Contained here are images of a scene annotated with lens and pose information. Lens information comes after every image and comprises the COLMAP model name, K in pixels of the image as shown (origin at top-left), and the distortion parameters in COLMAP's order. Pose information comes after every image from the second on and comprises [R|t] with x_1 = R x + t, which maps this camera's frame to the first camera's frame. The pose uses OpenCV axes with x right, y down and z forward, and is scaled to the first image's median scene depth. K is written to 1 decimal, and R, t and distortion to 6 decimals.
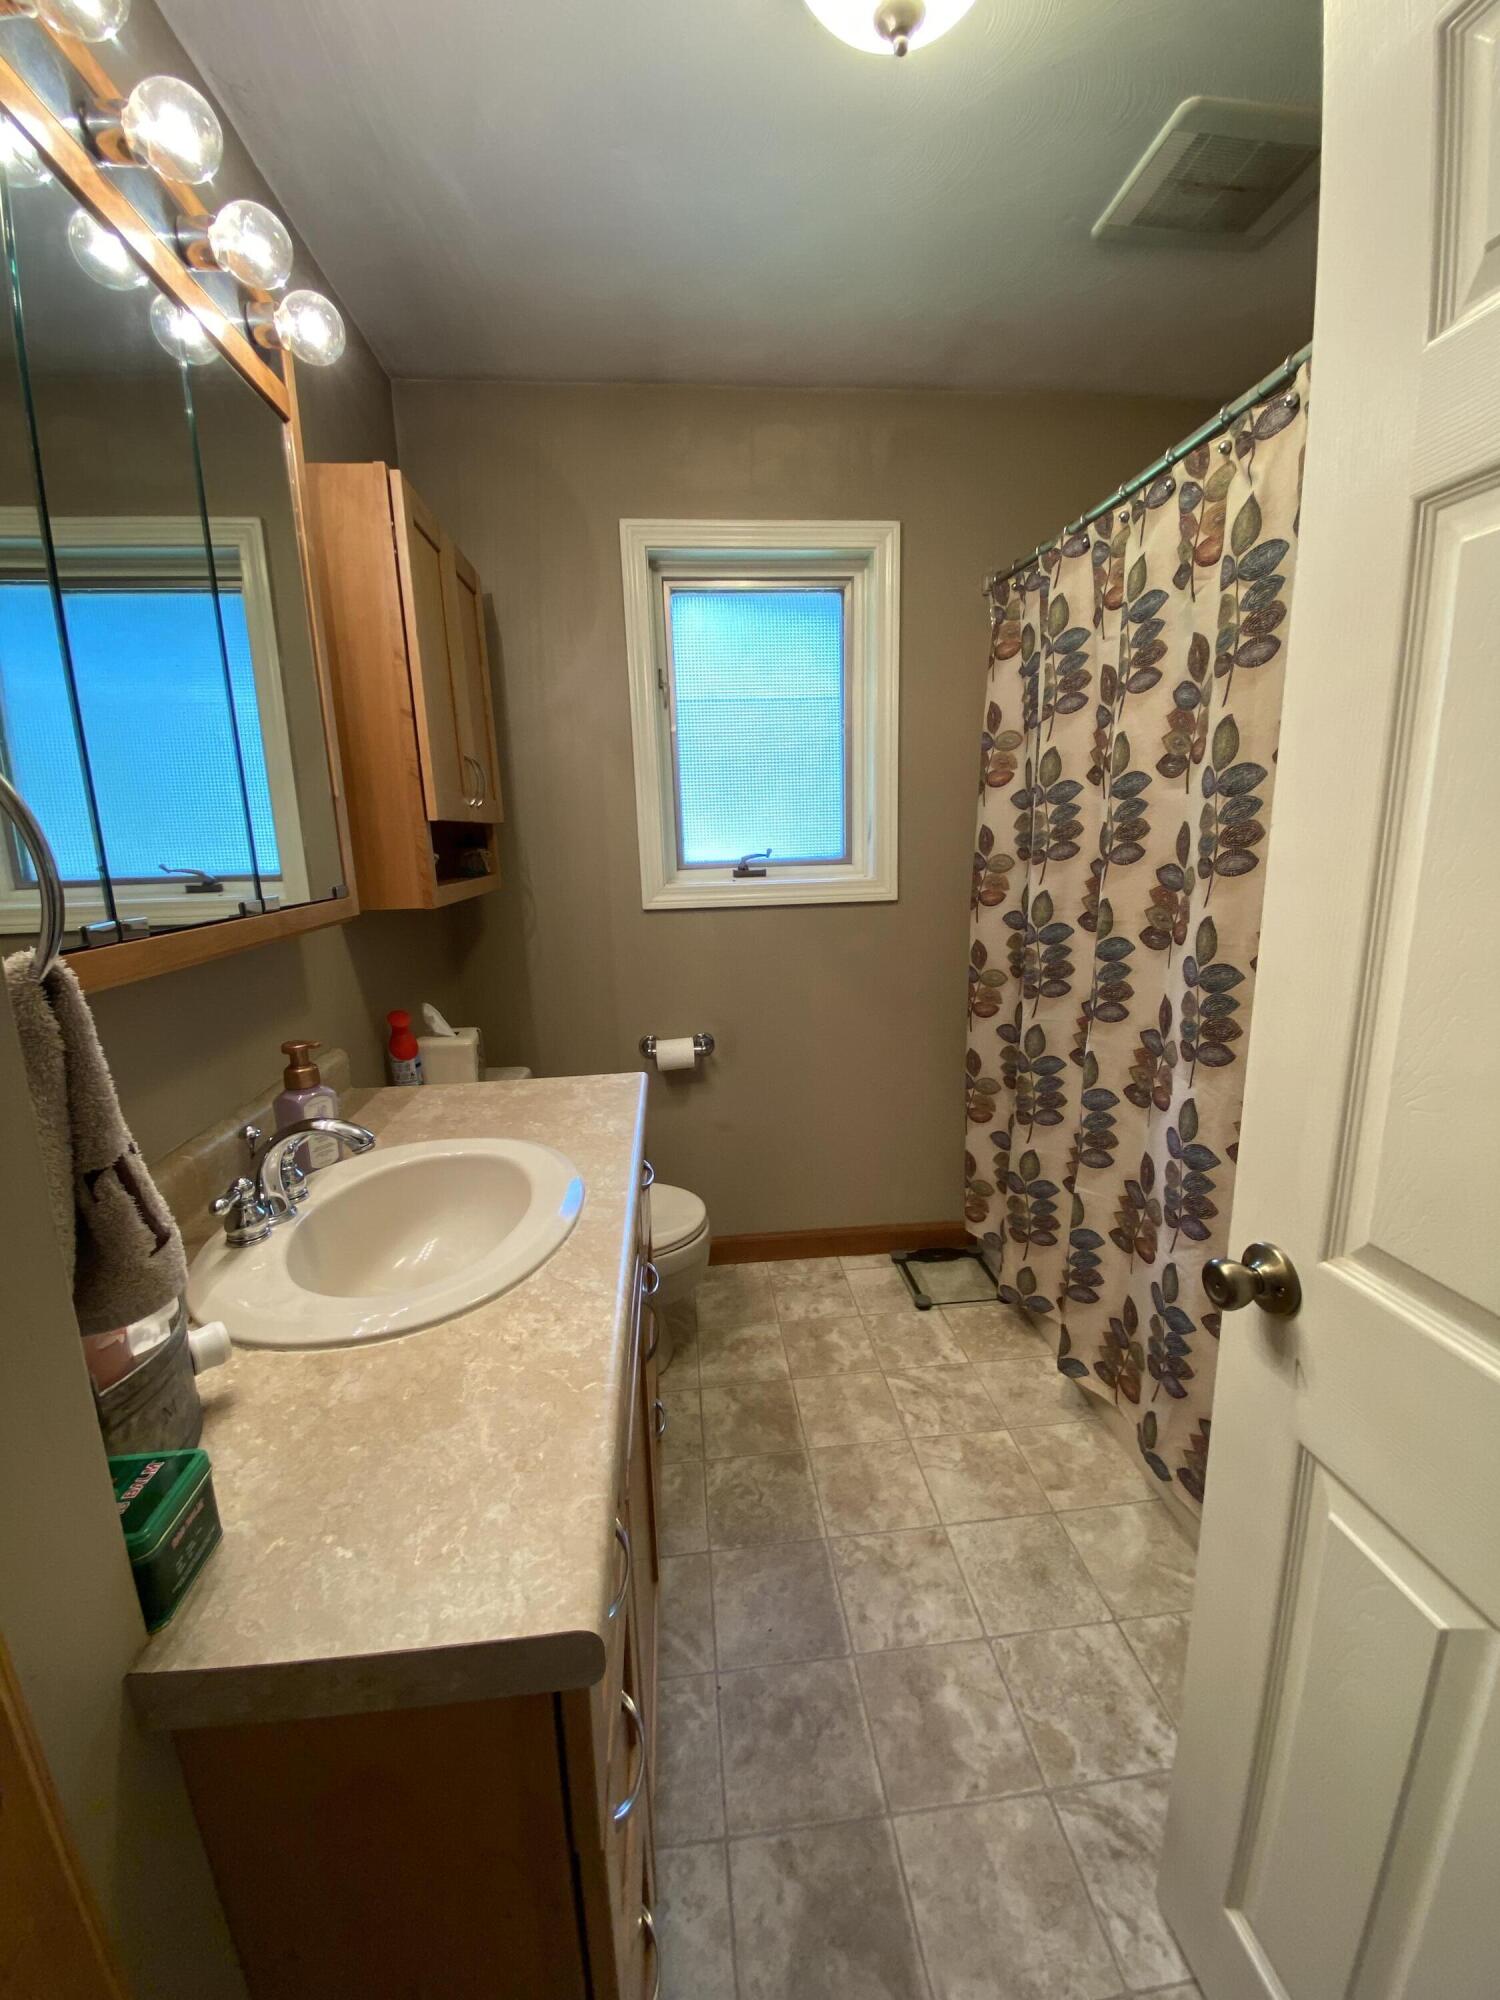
lens RADIAL K [[810.9, 0, 766.1], [0, 810.9, 981.8], [0, 0, 1]] dist [0.016918, -0.017944]
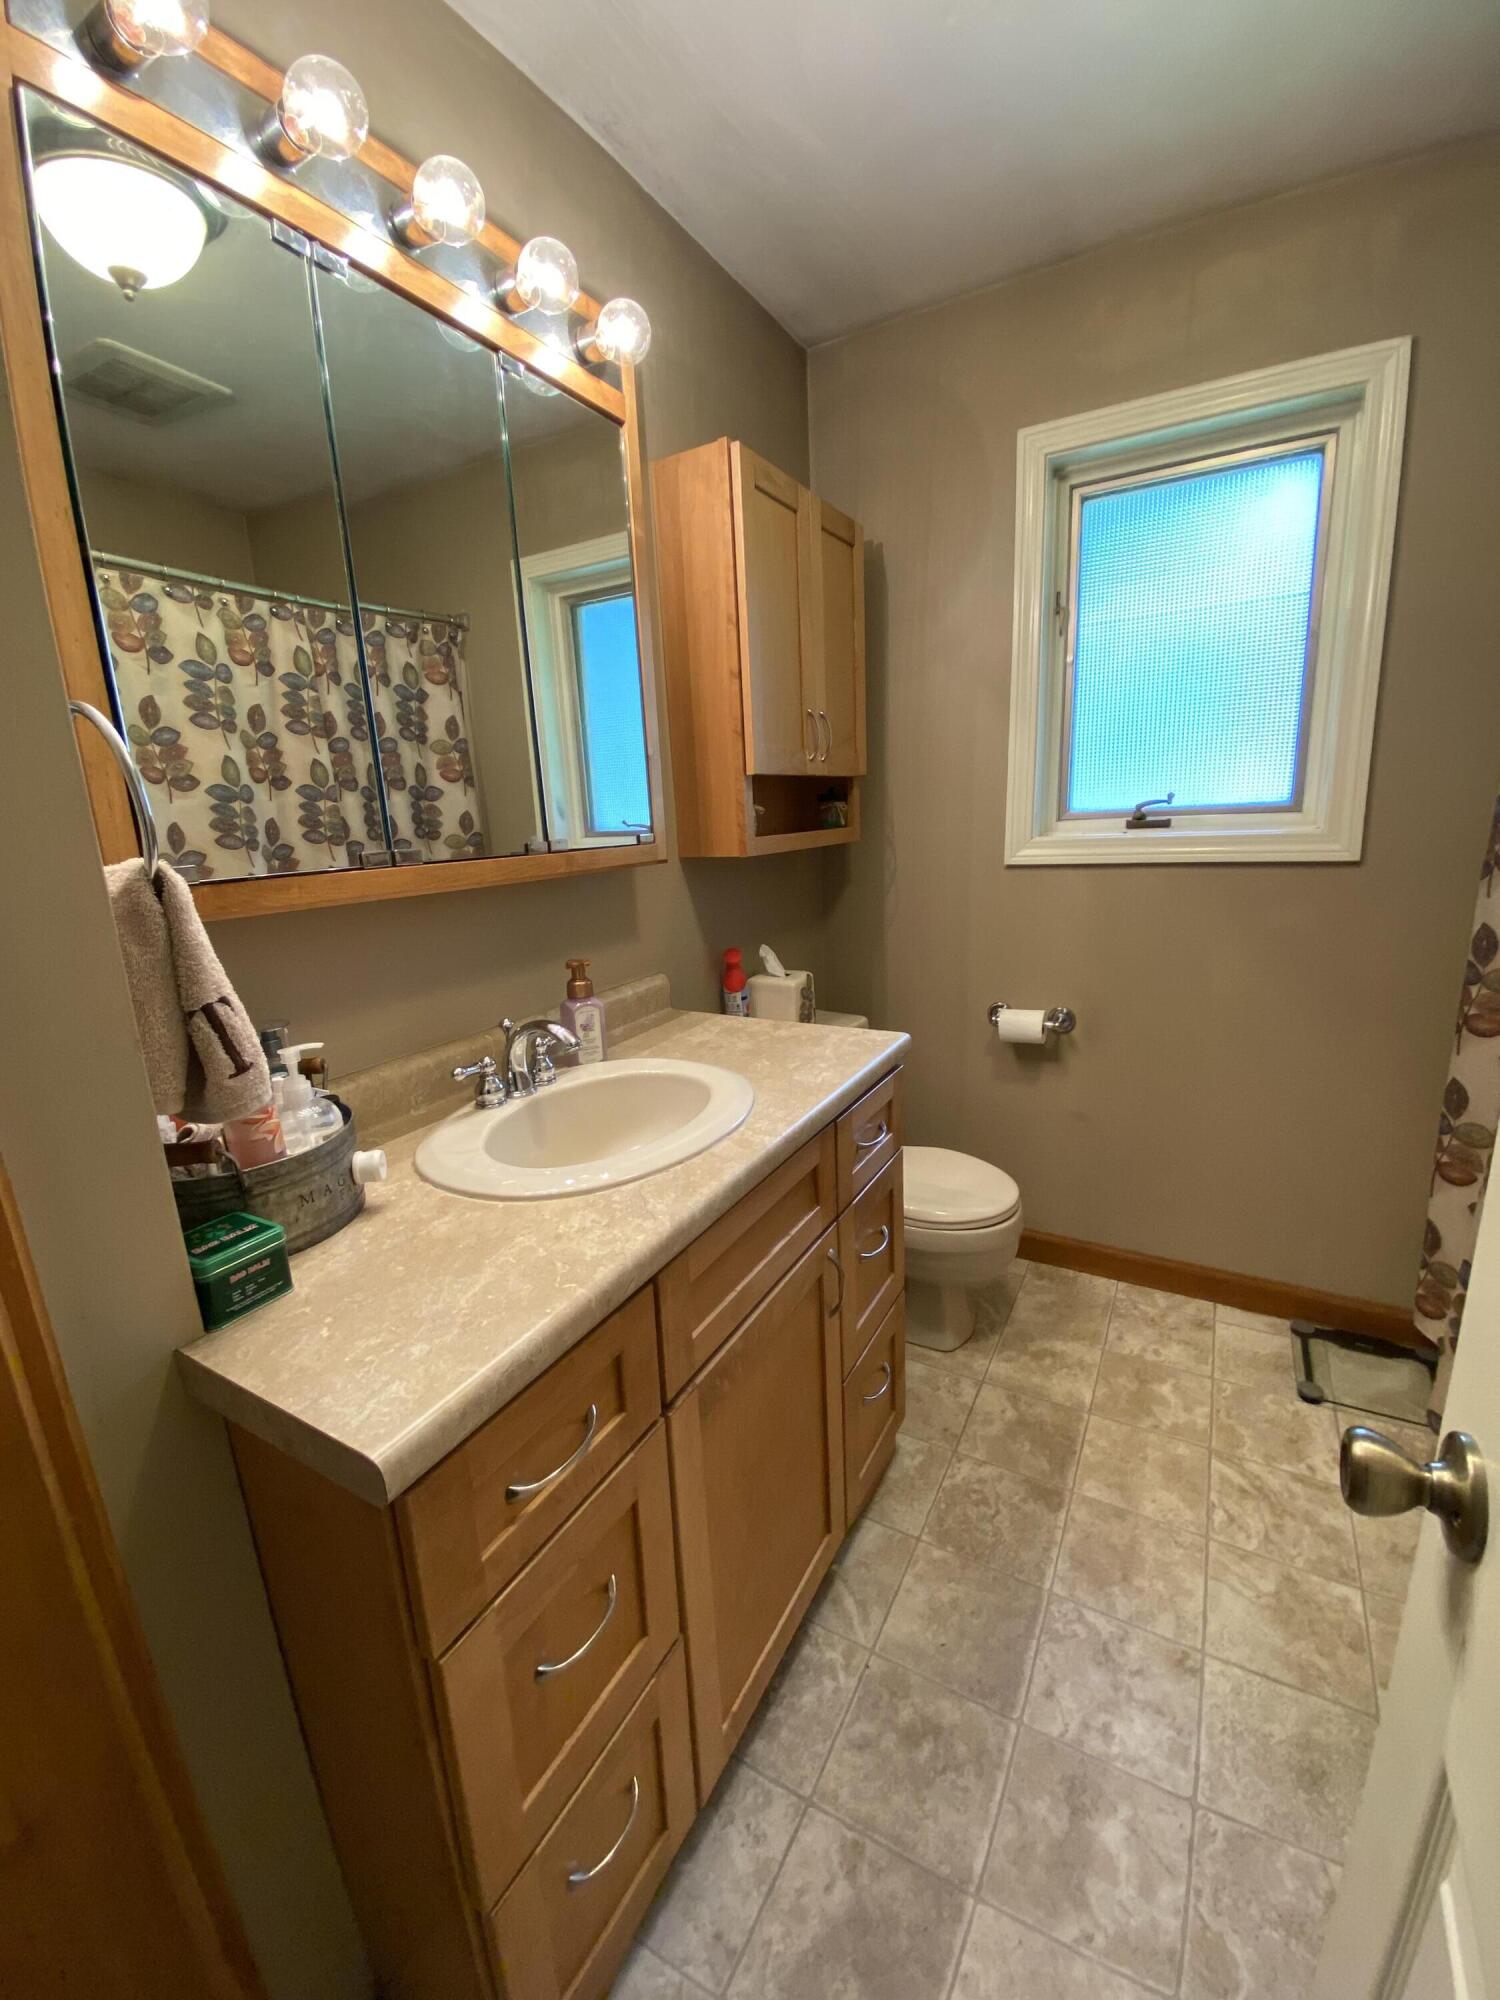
lens RADIAL K [[810.9, 0, 714.0], [0, 810.9, 980.9], [0, 0, 1]] dist [0.016918, -0.017944]
pose [[0.812275, 0.113110, -0.572202, 0.177475], [-0.083836, 0.993471, 0.077375, -0.003437], [0.577218, -0.014878, 0.816454, 0.078489]]
